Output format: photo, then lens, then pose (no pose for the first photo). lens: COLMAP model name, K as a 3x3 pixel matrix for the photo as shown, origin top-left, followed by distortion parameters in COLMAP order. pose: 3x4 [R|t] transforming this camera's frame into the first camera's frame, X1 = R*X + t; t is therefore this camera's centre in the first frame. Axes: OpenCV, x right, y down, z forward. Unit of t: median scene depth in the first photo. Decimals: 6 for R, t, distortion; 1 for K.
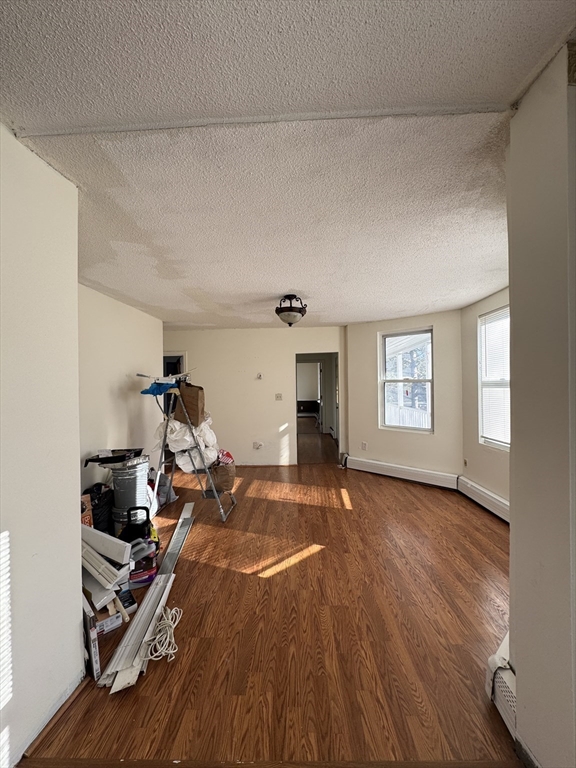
lens RADIAL K [[304.6, 0, 286.2], [0, 304.6, 382.4], [0, 0, 1]] dist [-0.002096, -0.000223]
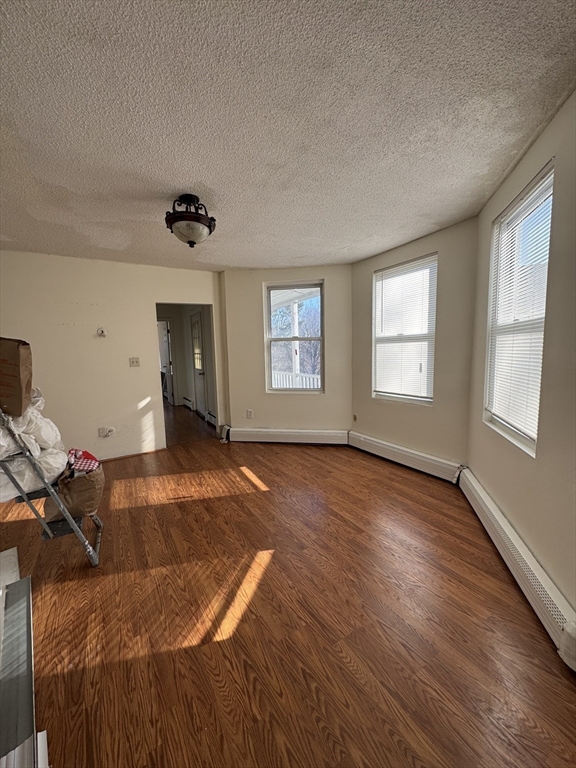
lens RADIAL K [[304.6, 0, 284.8], [0, 304.6, 383.3], [0, 0, 1]] dist [-0.002096, -0.000223]
pose [[0.840025, -0.068552, 0.538200, -0.179697], [0.010379, 0.993834, 0.110388, 0.034264], [-0.542449, -0.087143, 0.835557, 0.304214]]
